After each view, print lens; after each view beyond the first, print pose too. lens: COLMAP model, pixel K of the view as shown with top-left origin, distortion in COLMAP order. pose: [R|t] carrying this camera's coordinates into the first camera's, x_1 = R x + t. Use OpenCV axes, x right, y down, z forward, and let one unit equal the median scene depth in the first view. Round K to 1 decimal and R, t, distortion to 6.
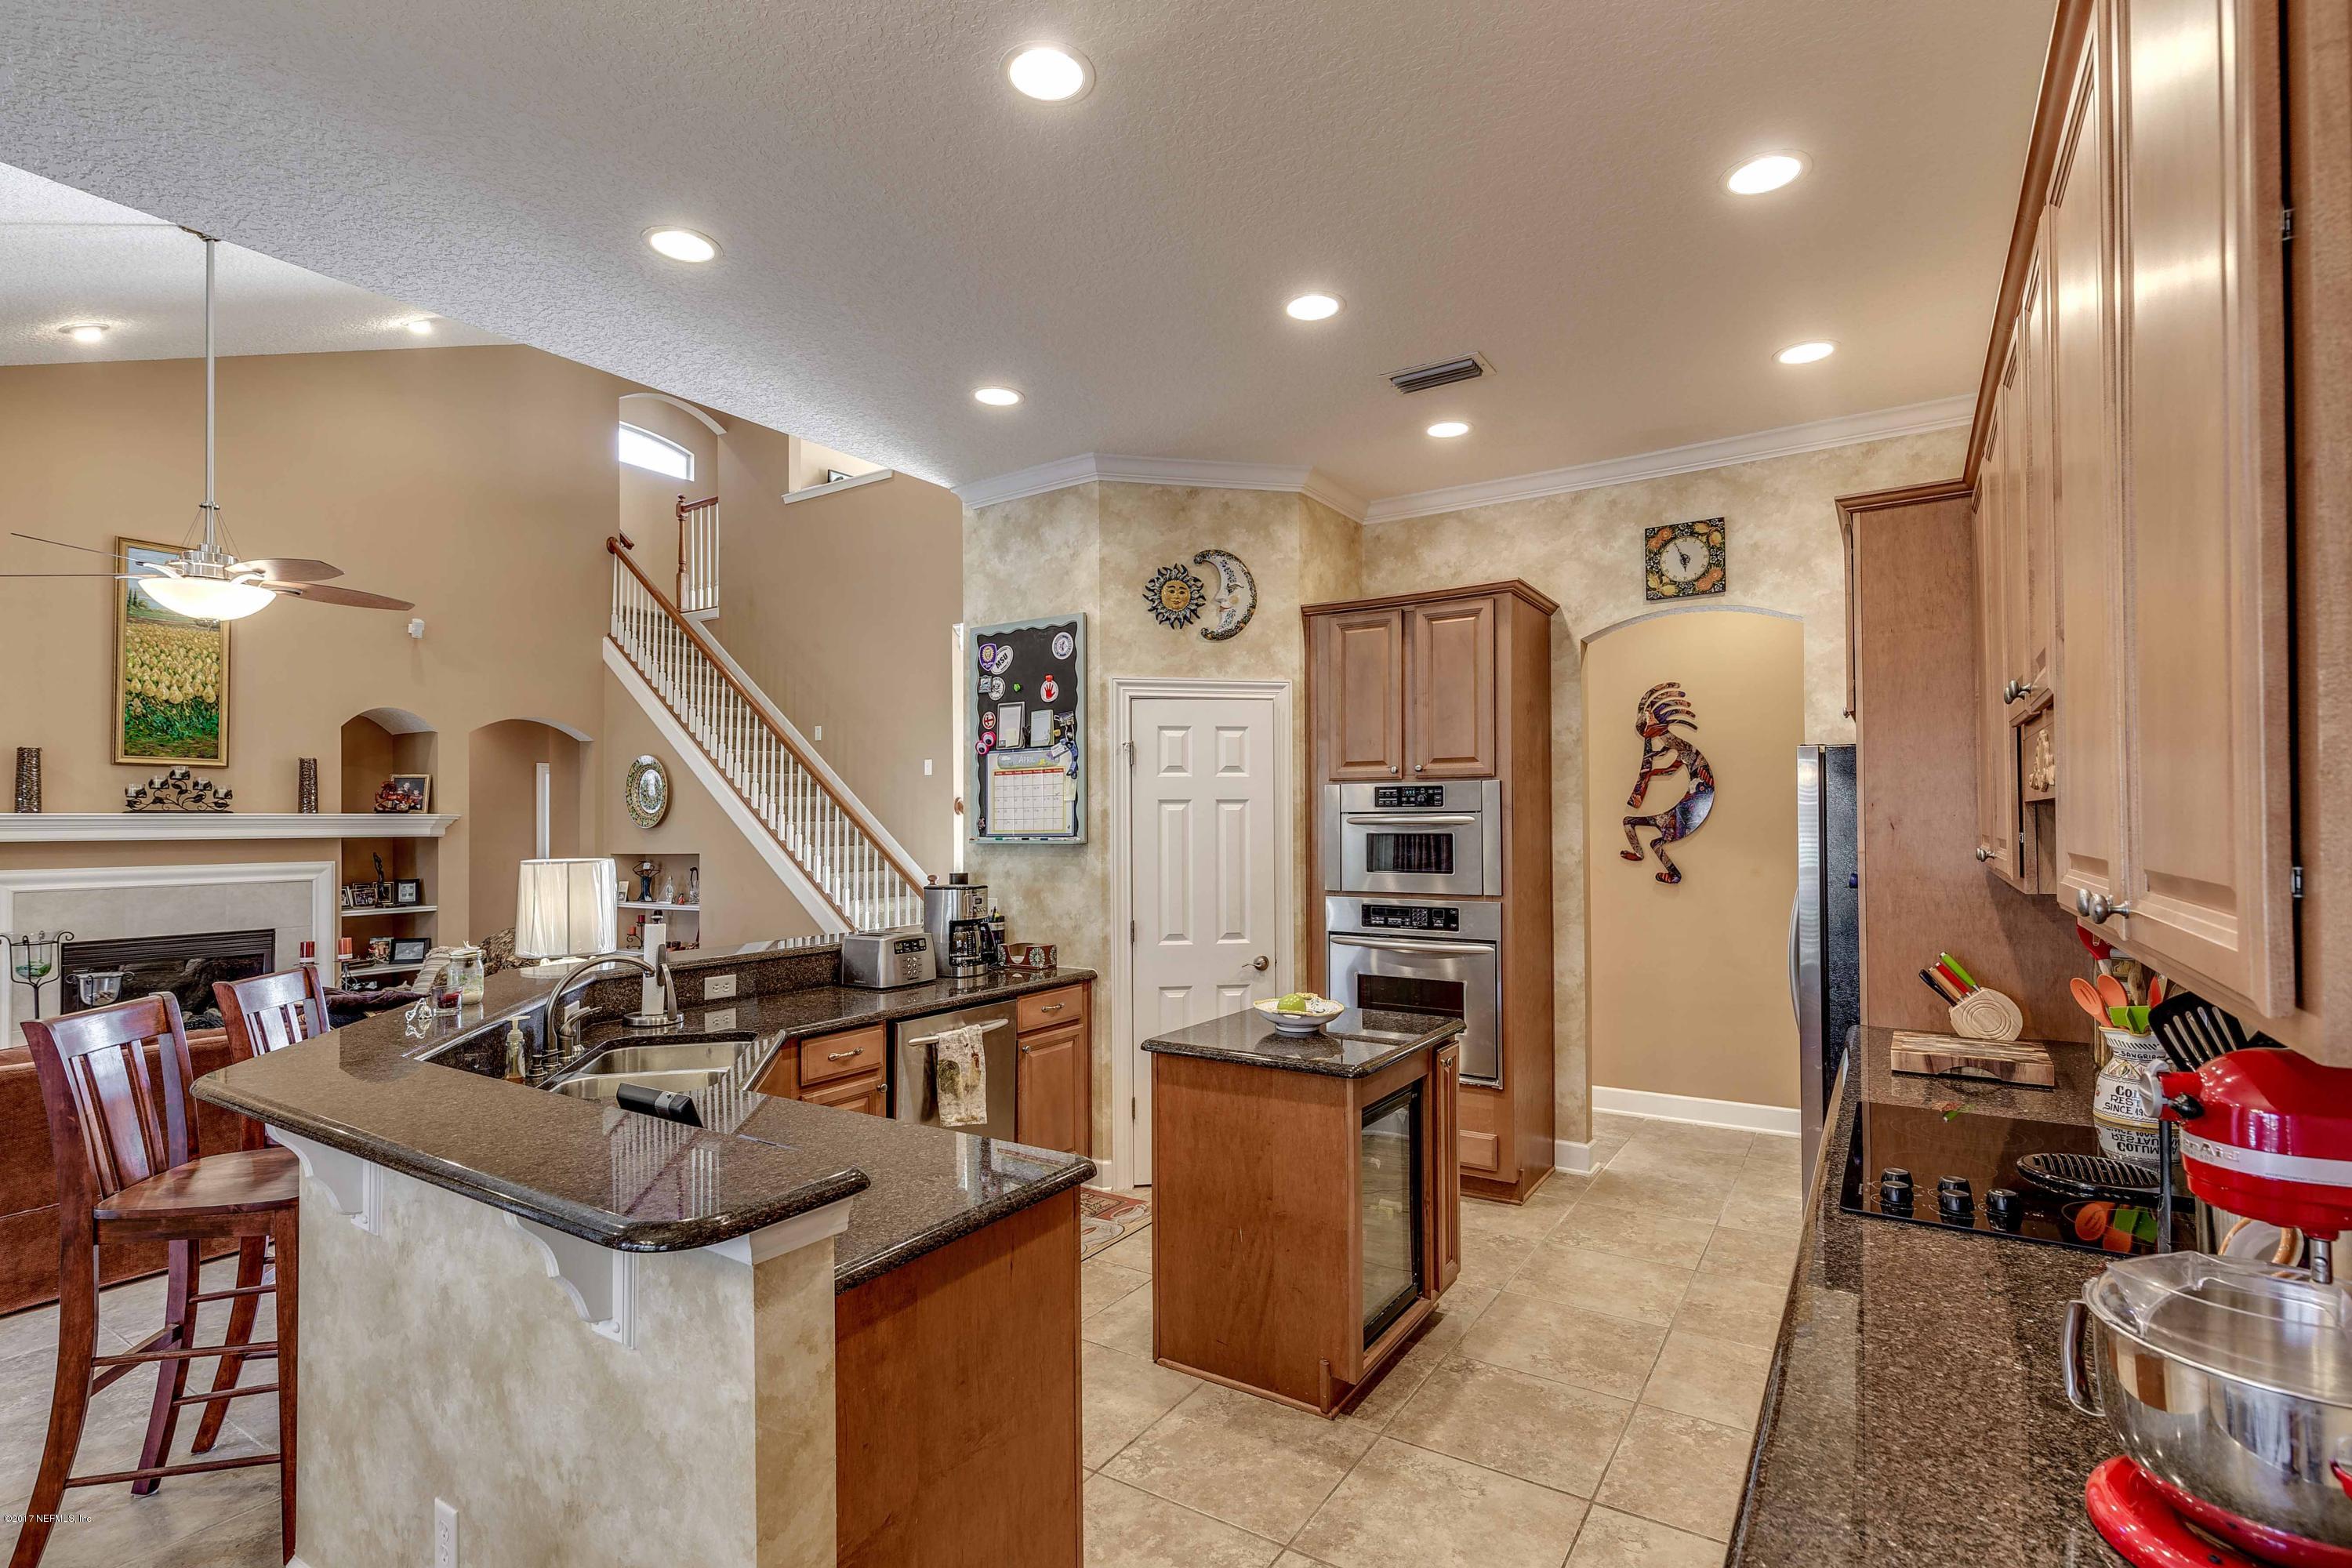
lens RADIAL K [[1107.1, 0, 1122.4], [0, 1107.1, 813.3], [0, 0, 1]] dist [-0.001463, 0.001291]
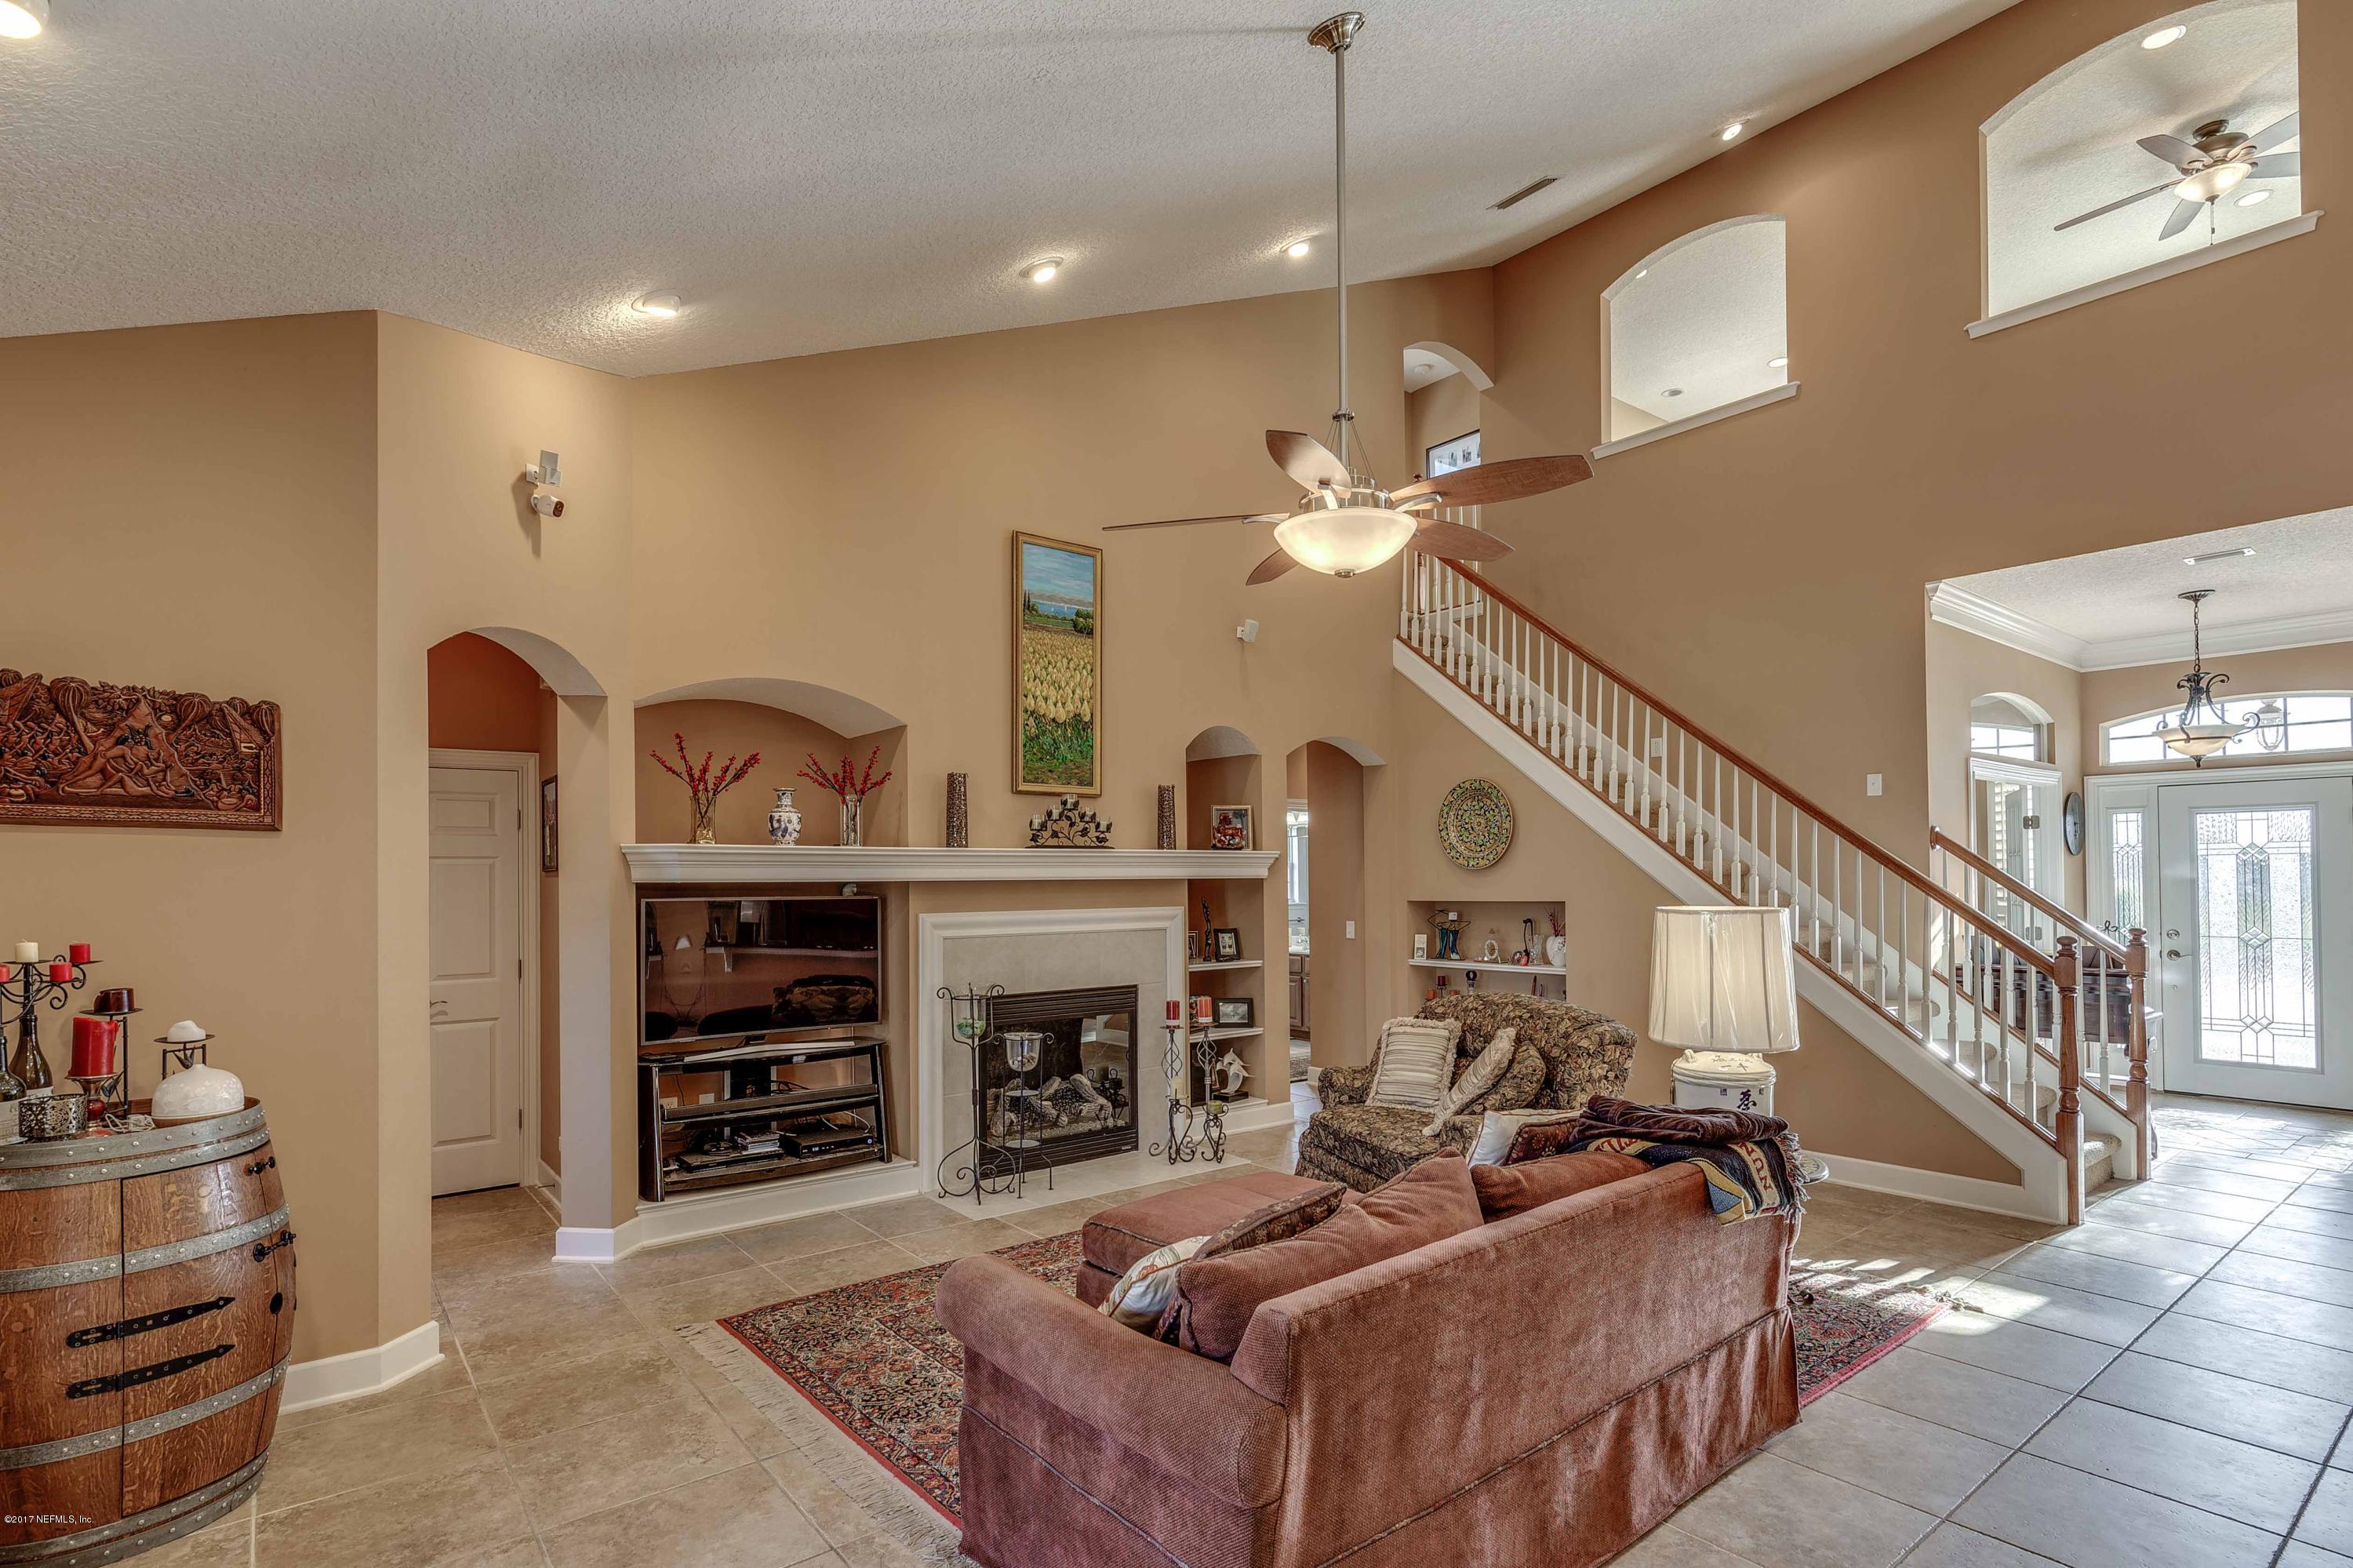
lens RADIAL K [[1107.6, 0, 1183.9], [0, 1107.6, 868.2], [0, 0, 1]] dist [-0.001463, 0.001291]
pose [[0.951914, -0.002030, -0.306357, -0.727769], [0.004468, 0.999964, 0.007255, 0.012399], [0.306331, -0.008275, 0.951889, 0.300247]]
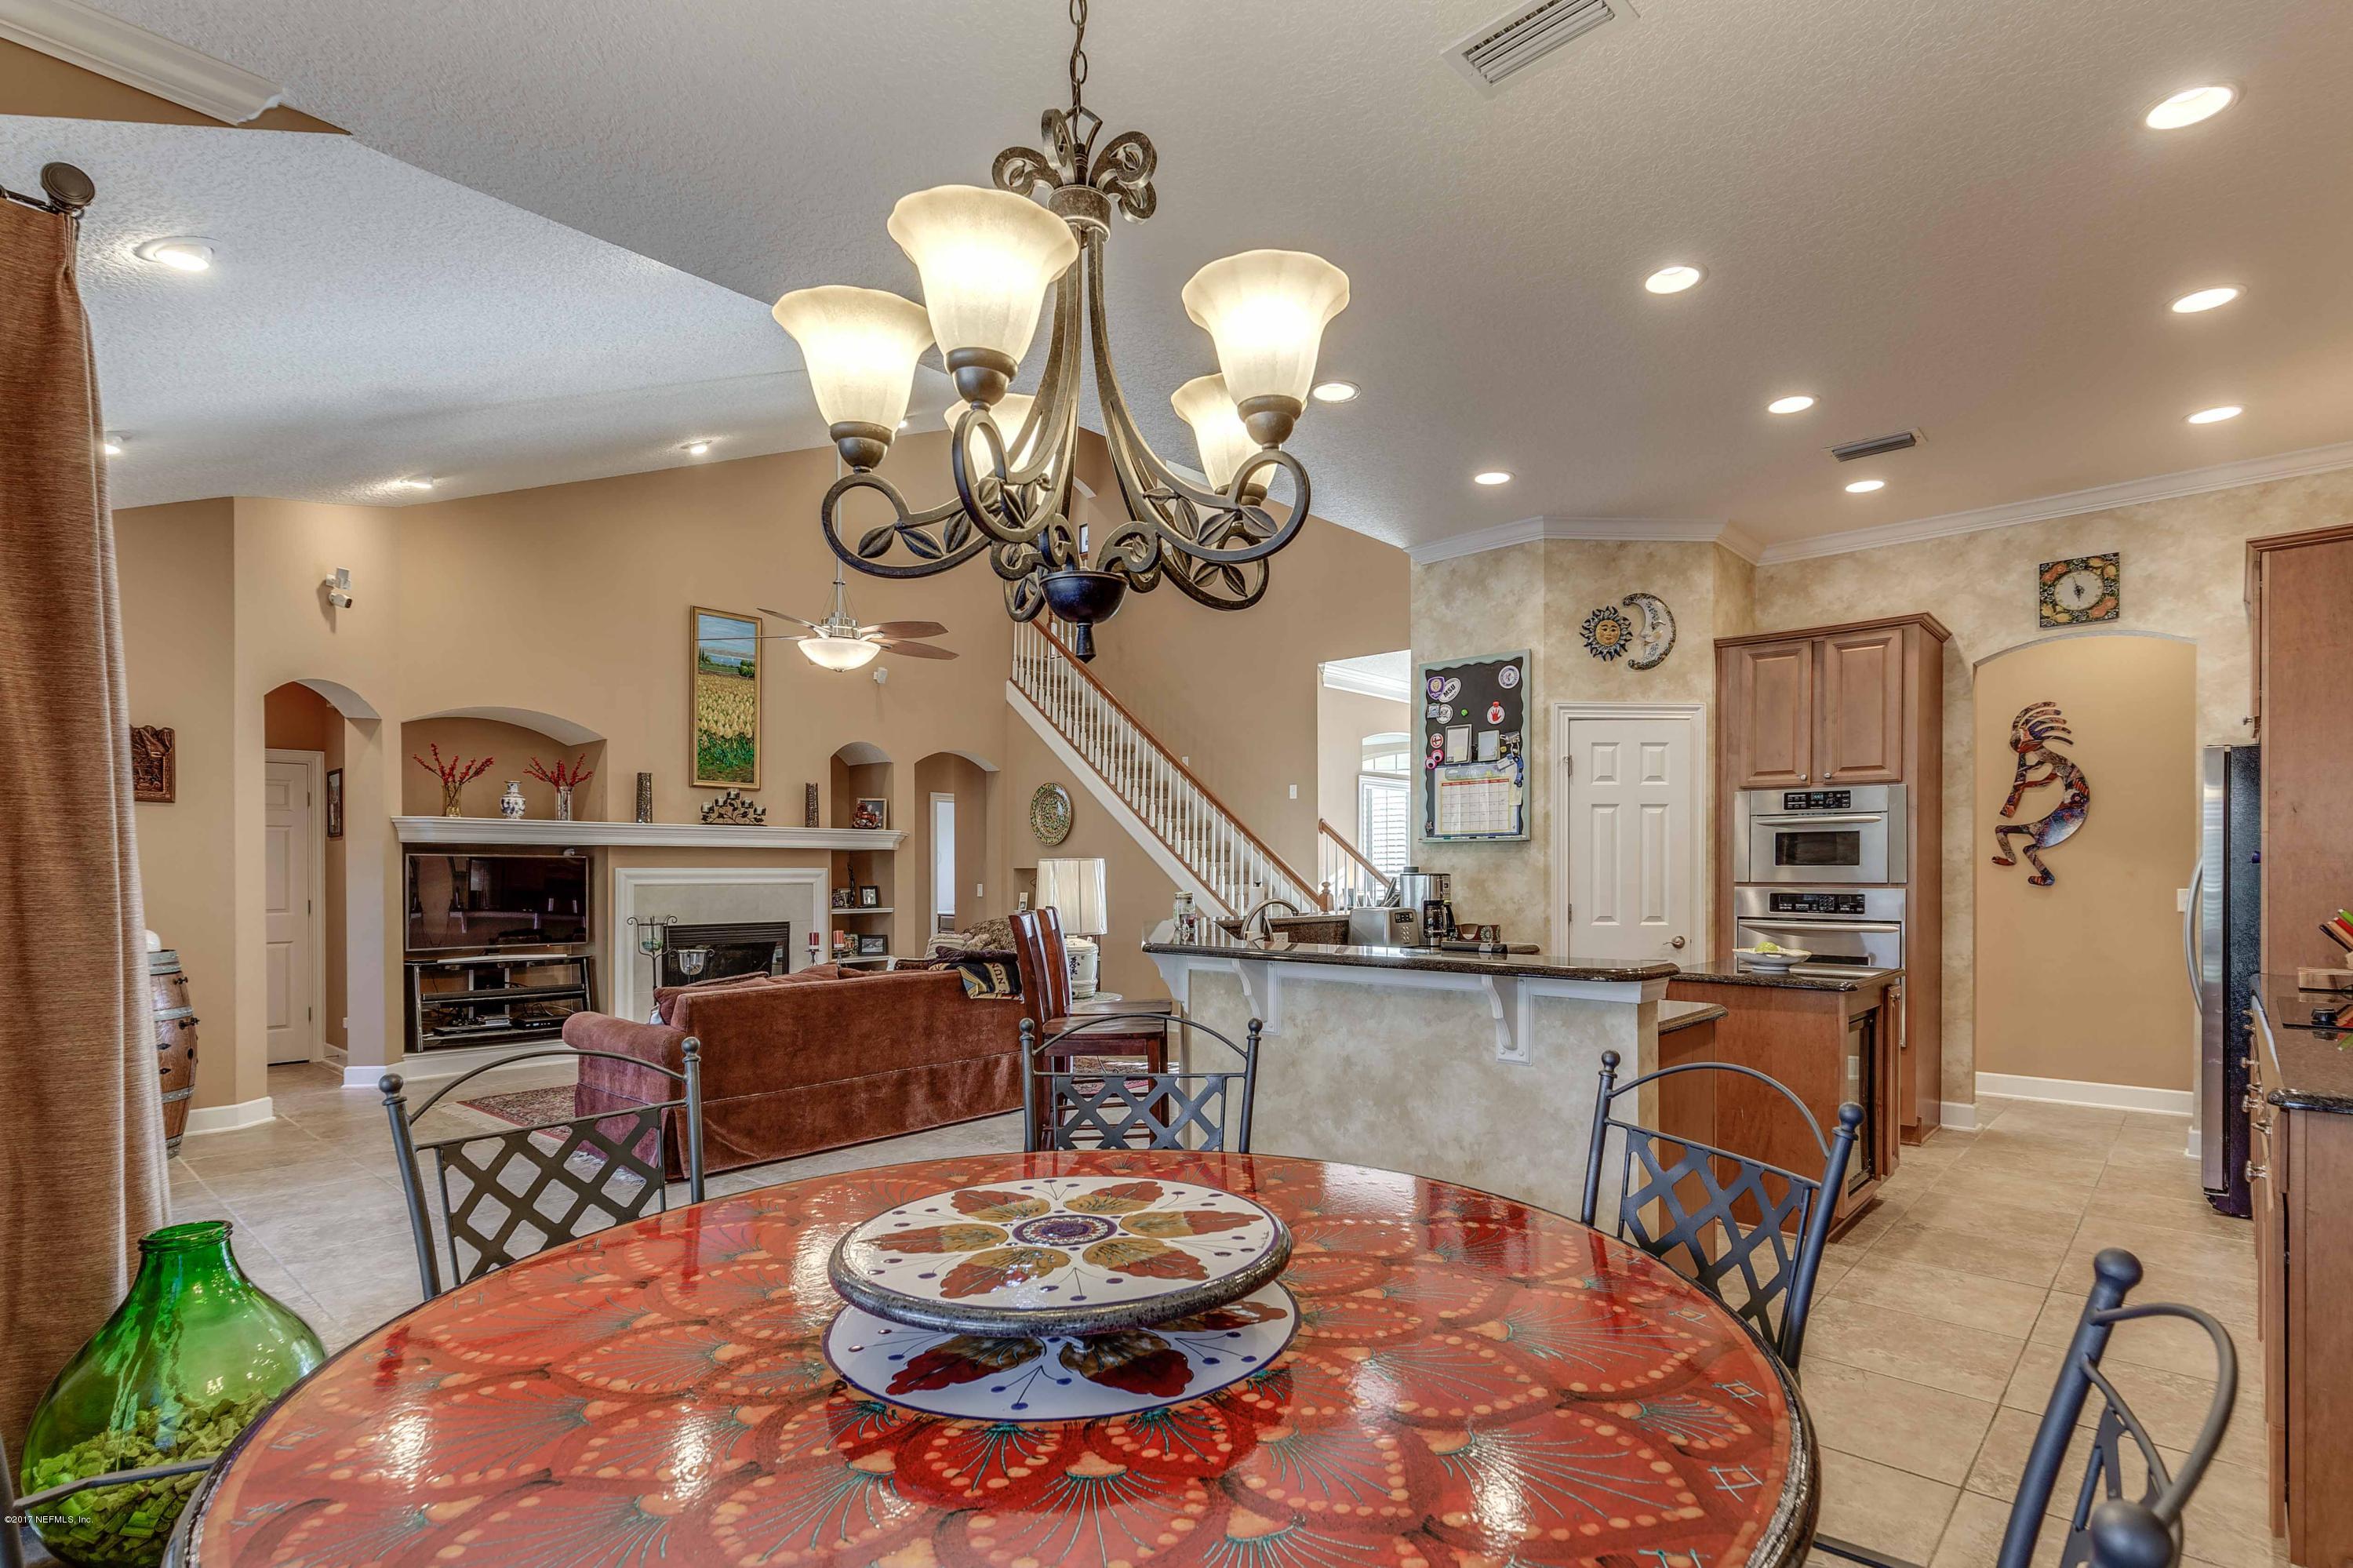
lens RADIAL K [[1107.6, 0, 1212.6], [0, 1107.6, 873.1], [0, 0, 1]] dist [-0.001463, 0.001291]
pose [[0.990645, 0.006134, -0.136323, -0.207431], [-0.003874, 0.999851, 0.016842, 0.043115], [0.136406, -0.016156, 0.990521, -0.242294]]
